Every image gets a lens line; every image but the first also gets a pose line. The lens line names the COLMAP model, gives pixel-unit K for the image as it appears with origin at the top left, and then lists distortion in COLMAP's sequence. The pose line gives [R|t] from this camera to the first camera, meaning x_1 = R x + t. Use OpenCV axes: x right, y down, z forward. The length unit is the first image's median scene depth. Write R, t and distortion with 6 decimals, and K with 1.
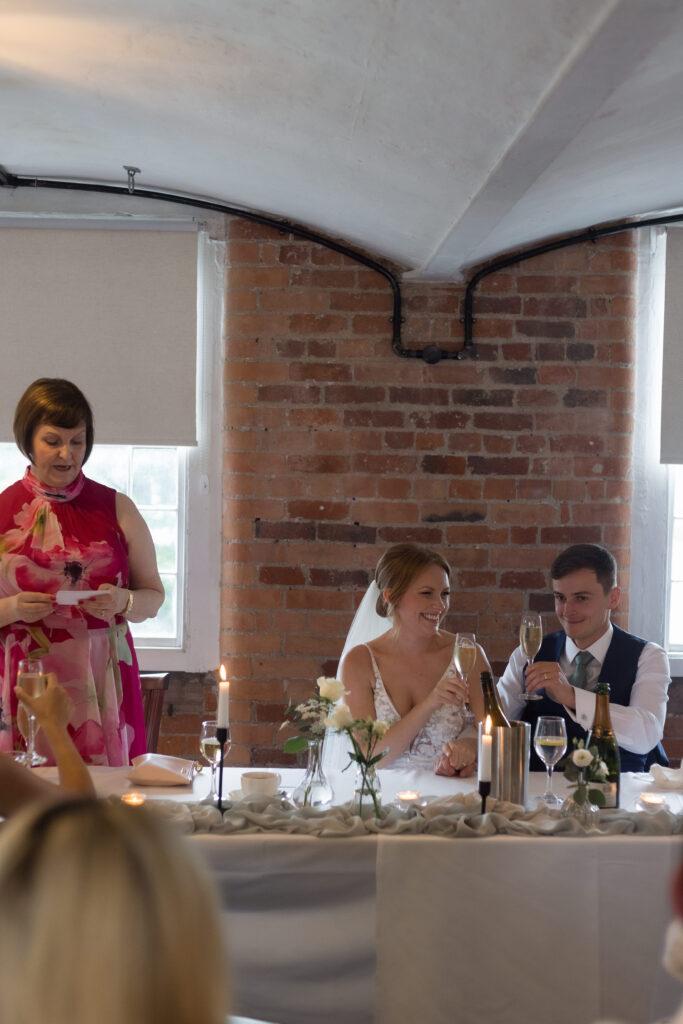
lens RADIAL K [[1512.3, 0, 346.0], [0, 1512.3, 521.9], [0, 0, 1]] dist [0.005016, 0.017489]
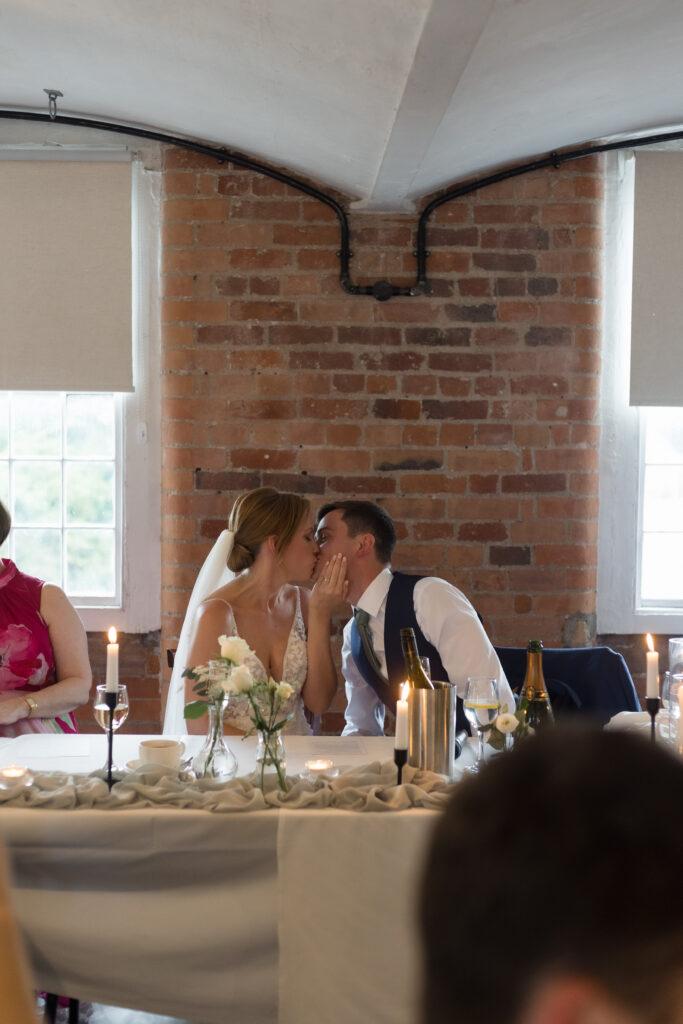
lens RADIAL K [[1524.9, 0, 341.5], [0, 1524.9, 512.0], [0, 0, 1]] dist [0.008050, 0.010431]
pose [[0.999836, -0.008198, -0.016139, 0.045270], [0.008507, 0.999780, 0.019176, 0.007405], [0.015978, -0.019310, 0.999686, 0.056295]]
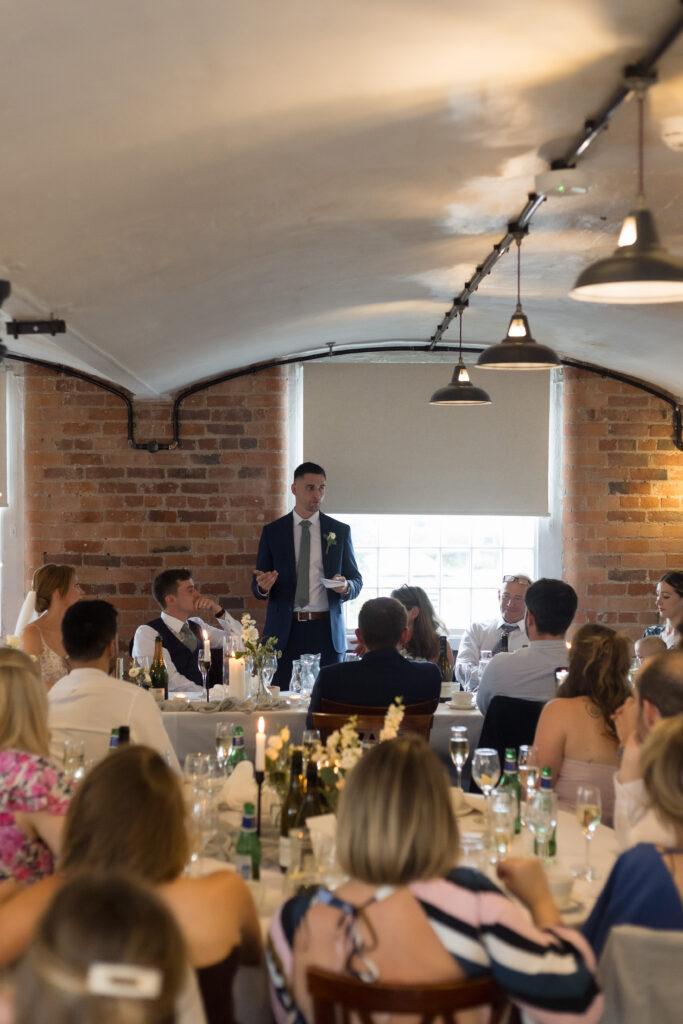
lens RADIAL K [[1524.9, 0, 341.5], [0, 1524.9, 512.0], [0, 0, 1]] dist [0.008050, 0.010431]
pose [[0.999695, -0.015961, -0.018864, 0.281577], [0.015436, 0.999499, -0.027636, 0.004574], [0.019296, 0.027336, 0.999440, -0.585982]]
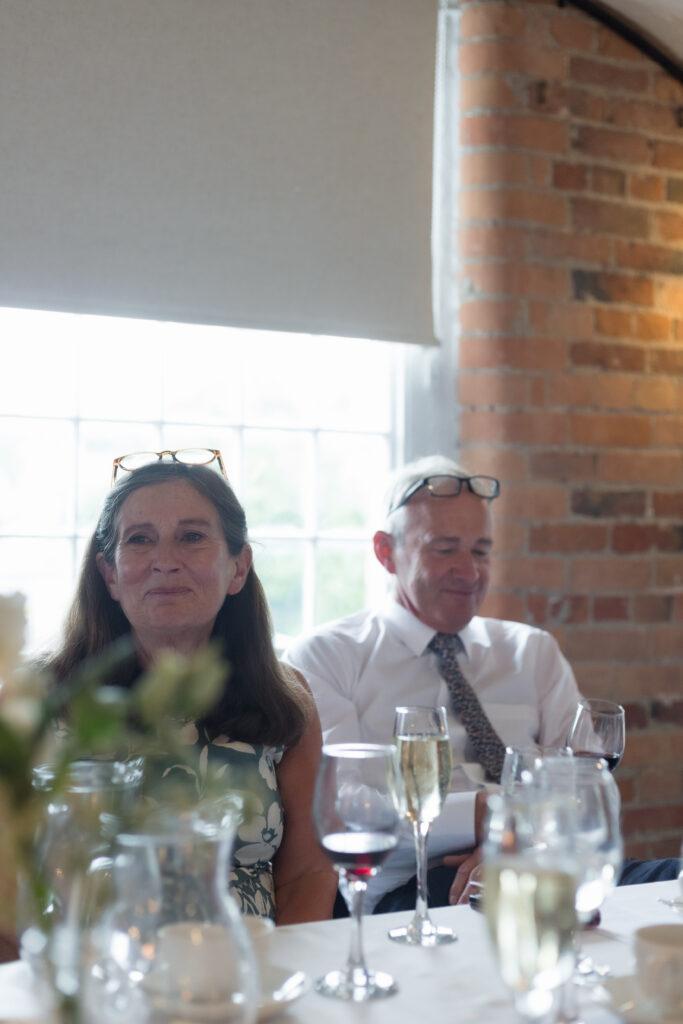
lens RADIAL K [[1524.9, 0, 341.5], [0, 1524.9, 512.0], [0, 0, 1]] dist [0.008050, 0.010431]
pose [[0.893253, -0.003254, 0.449542, 0.157866], [0.031940, 0.997906, -0.056242, 0.068035], [-0.448418, 0.064597, 0.891487, 0.500827]]
